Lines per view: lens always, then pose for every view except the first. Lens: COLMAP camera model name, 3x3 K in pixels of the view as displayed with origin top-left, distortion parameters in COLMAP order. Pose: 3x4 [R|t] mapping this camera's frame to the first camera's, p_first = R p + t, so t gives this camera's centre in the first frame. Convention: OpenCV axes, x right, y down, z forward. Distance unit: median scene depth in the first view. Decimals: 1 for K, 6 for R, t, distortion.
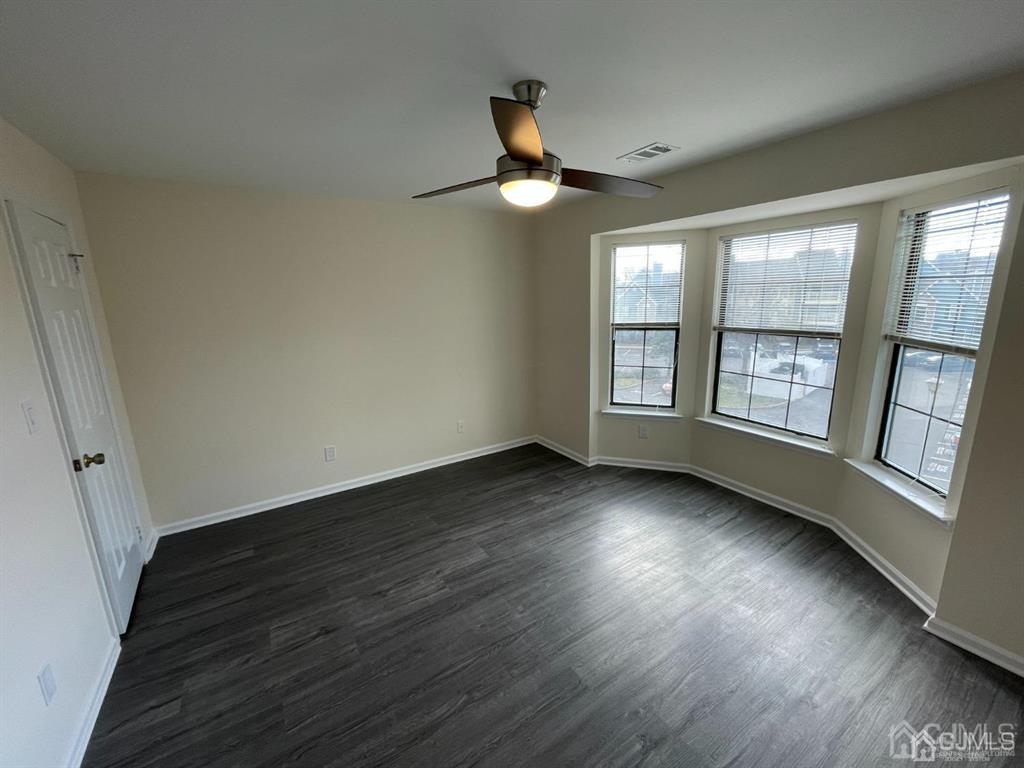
lens RADIAL K [[415.7, 0, 512.1], [0, 415.7, 387.1], [0, 0, 1]] dist [-0.001806, -0.000503]
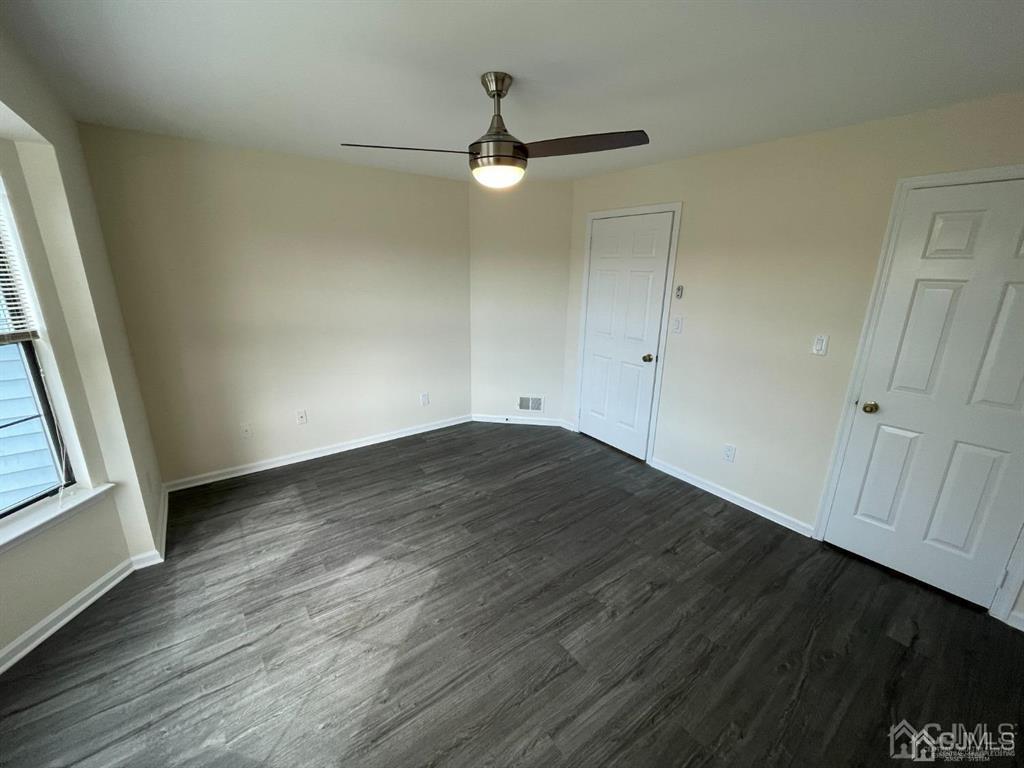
lens RADIAL K [[415.7, 0, 510.5], [0, 415.7, 380.4], [0, 0, 1]] dist [-0.001806, -0.000503]
pose [[-0.997101, 0.027832, -0.070819, 0.073277], [-0.009373, 0.878692, 0.477297, -0.365005], [0.075513, 0.476577, -0.875884, 1.566715]]
